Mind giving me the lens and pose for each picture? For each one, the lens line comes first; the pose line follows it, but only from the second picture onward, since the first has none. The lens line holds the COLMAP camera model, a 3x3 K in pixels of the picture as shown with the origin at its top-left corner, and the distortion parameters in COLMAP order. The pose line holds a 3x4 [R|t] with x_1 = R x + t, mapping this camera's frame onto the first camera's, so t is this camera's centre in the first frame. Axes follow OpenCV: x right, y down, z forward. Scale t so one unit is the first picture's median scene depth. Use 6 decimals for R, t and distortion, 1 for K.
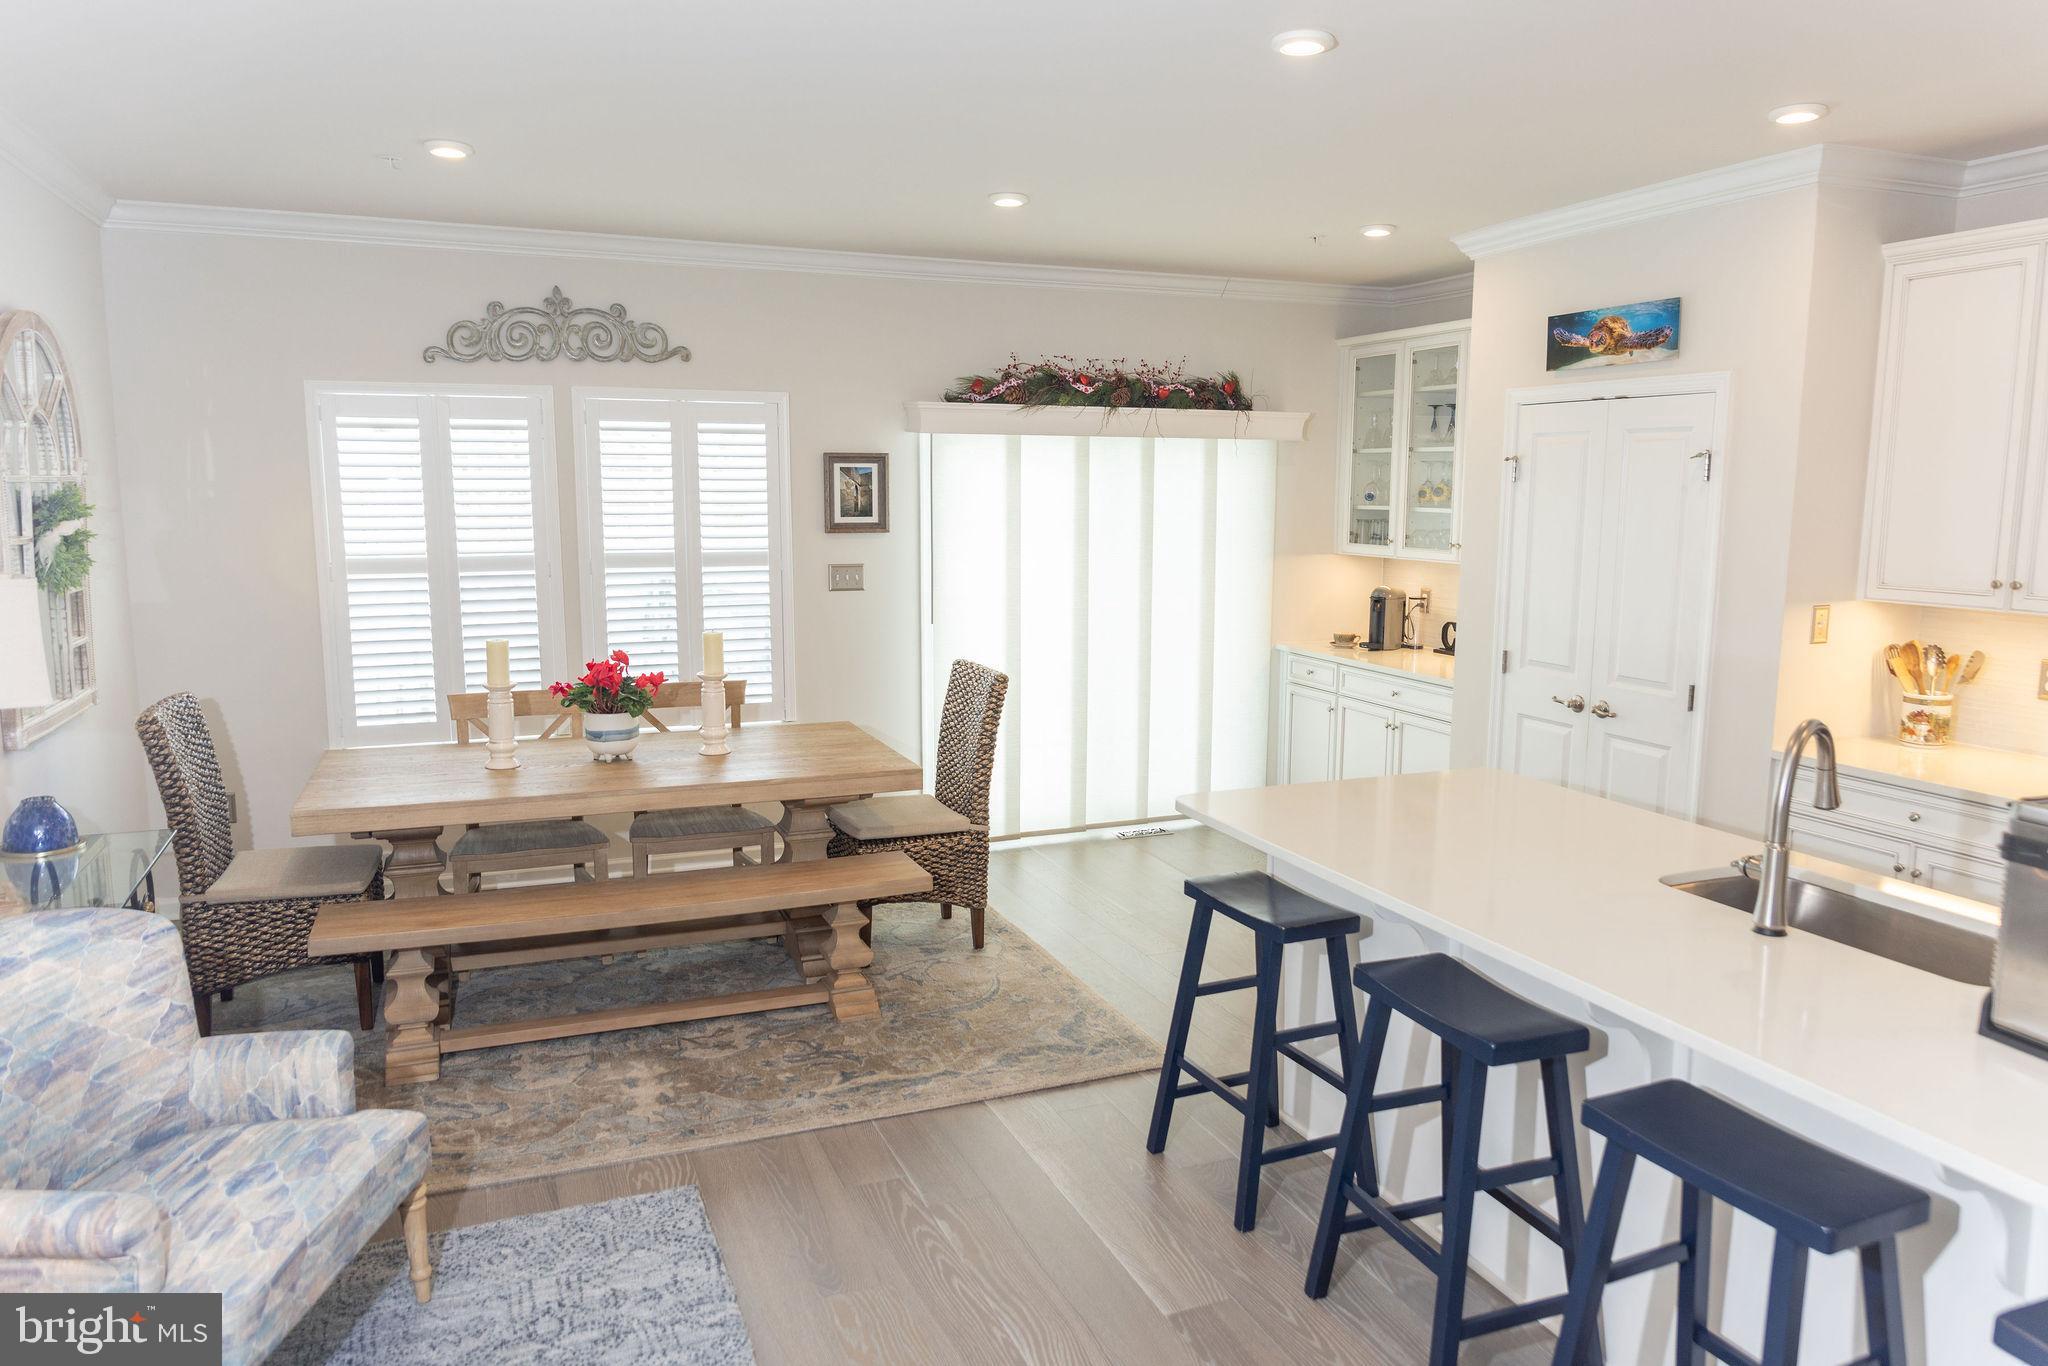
lens RADIAL K [[1365.5, 0, 1027.5], [0, 1365.5, 678.0], [0, 0, 1]] dist [-0.002136, -0.002466]
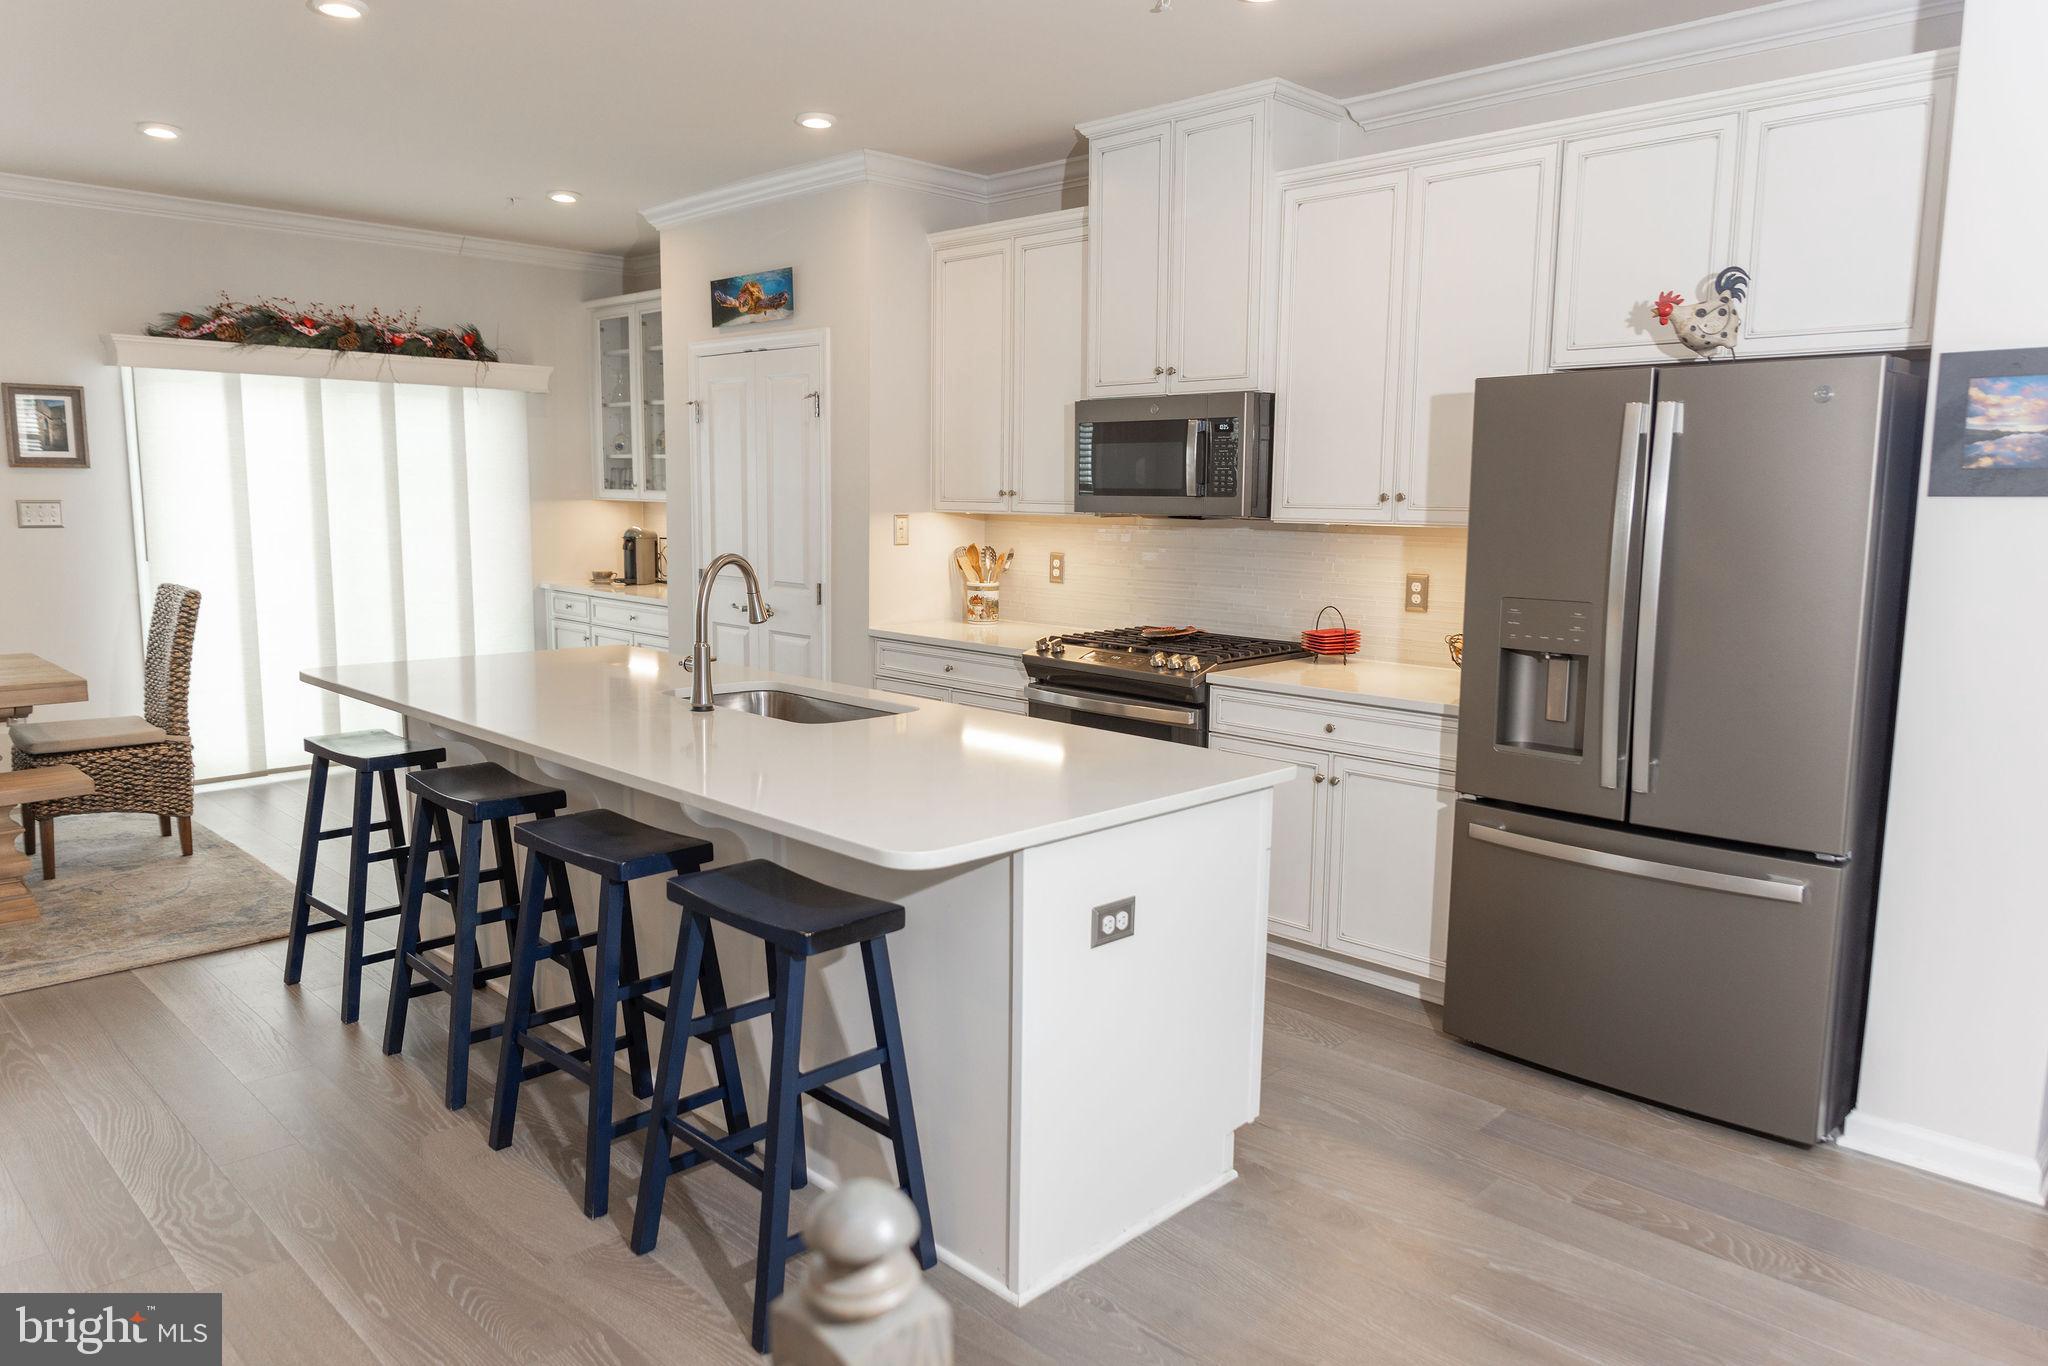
lens RADIAL K [[1362.3, 0, 1019.5], [0, 1362.3, 683.6], [0, 0, 1]] dist [0.000136, -0.003508]
pose [[0.921605, -0.048459, 0.385091, 0.136901], [0.046260, 0.998817, 0.014979, 0.067202], [-0.385362, 0.004010, 0.922757, -0.162916]]
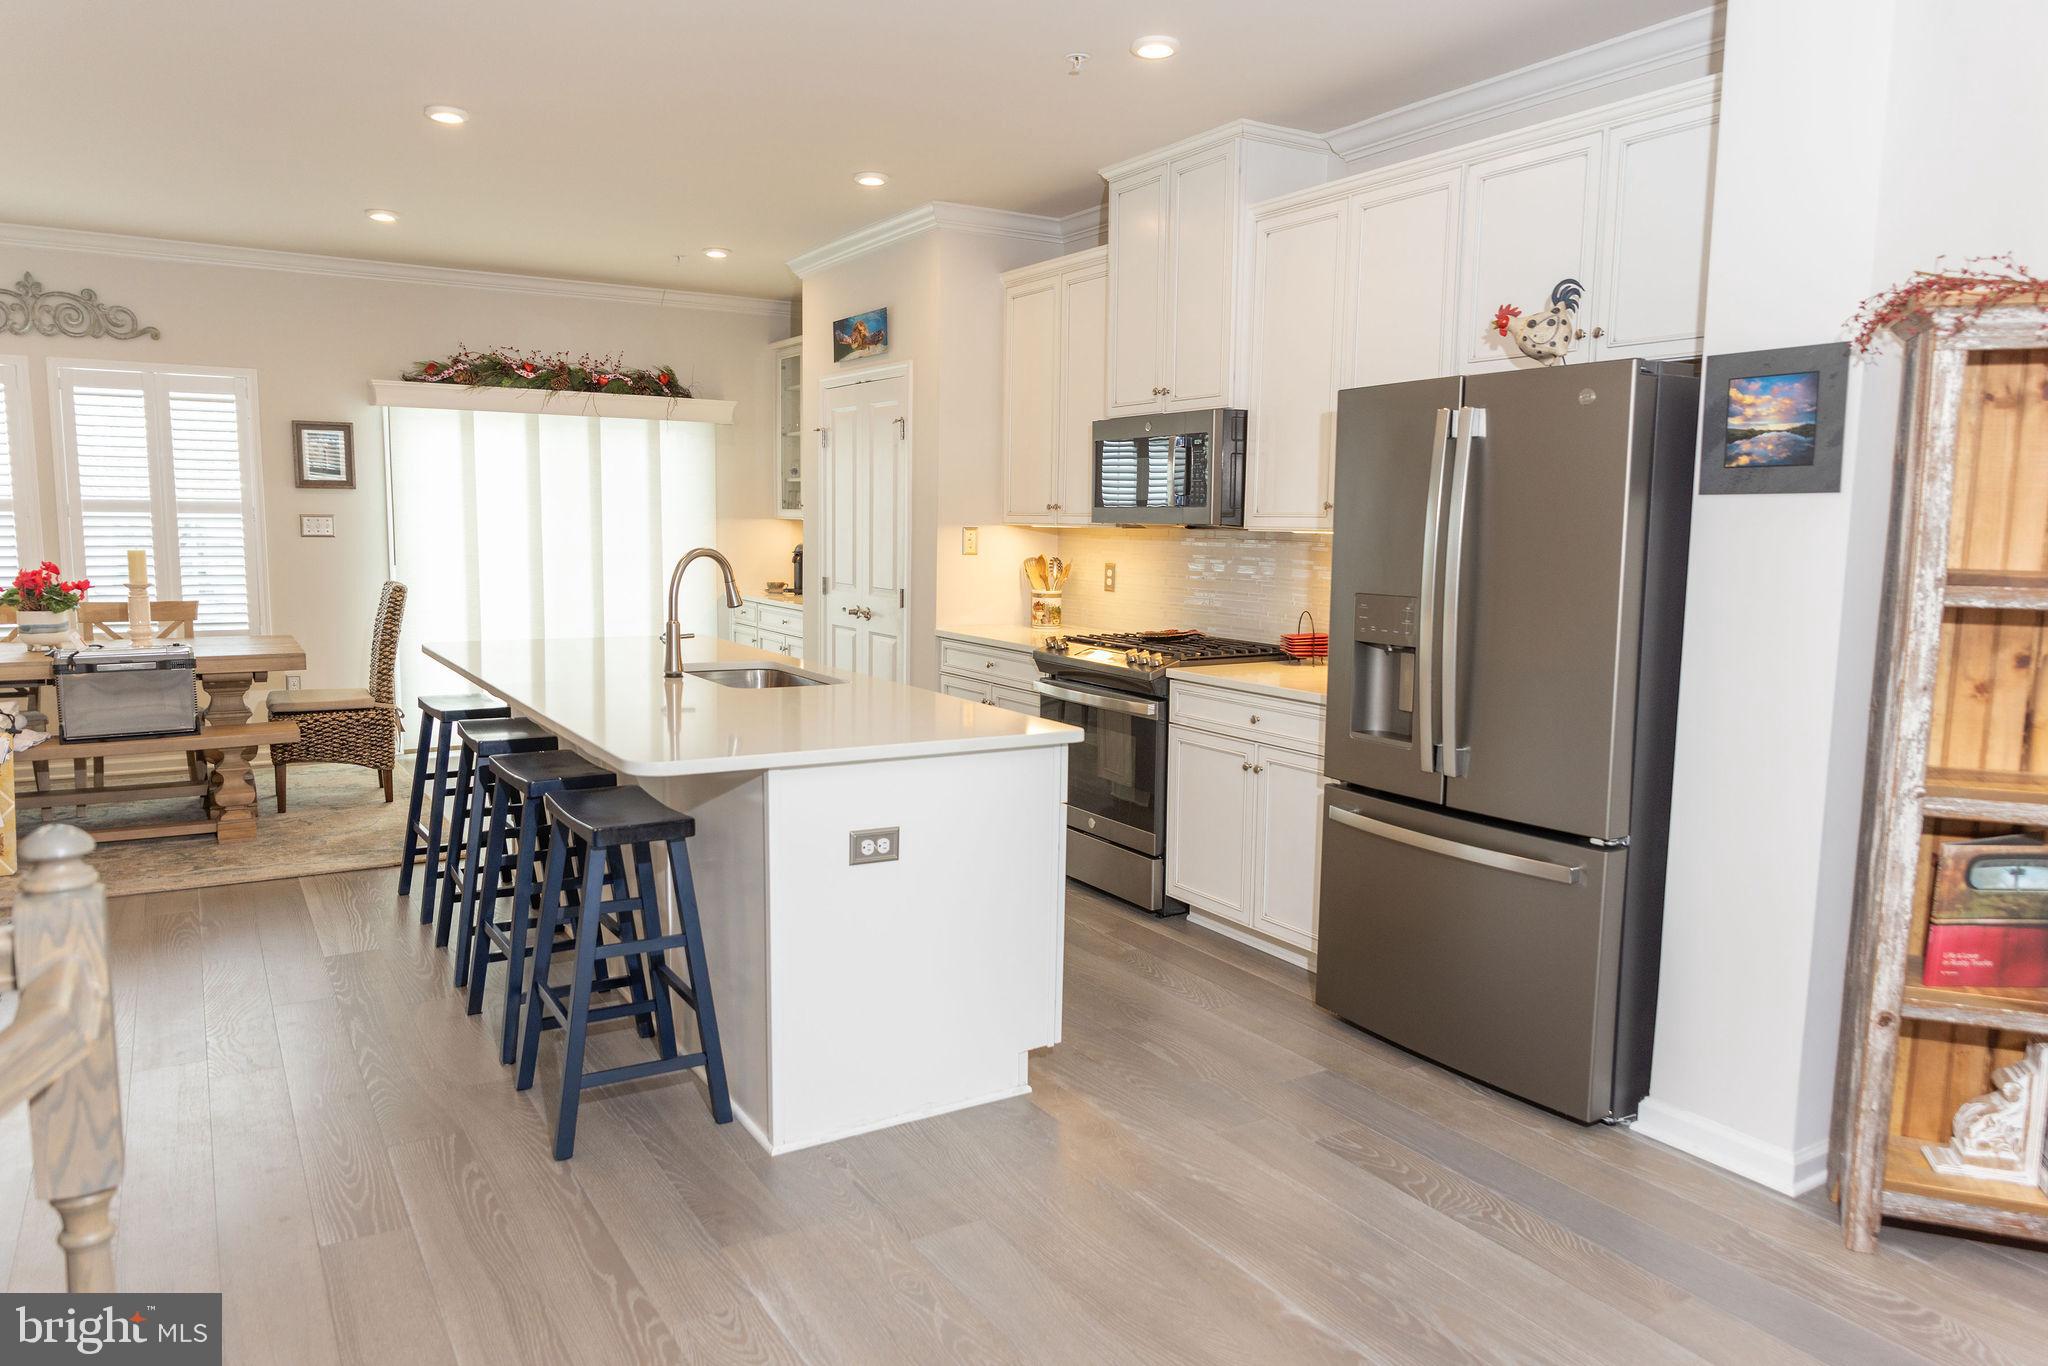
lens RADIAL K [[1382.2, 0, 1024.0], [0, 1382.2, 683.0], [0, 0, 1]] dist [0.002323, -0.000783]
pose [[0.987650, -0.009313, 0.156398, 0.305060], [0.012353, 0.999753, -0.018478, 0.099477], [-0.156187, 0.020182, 0.987521, -0.306721]]
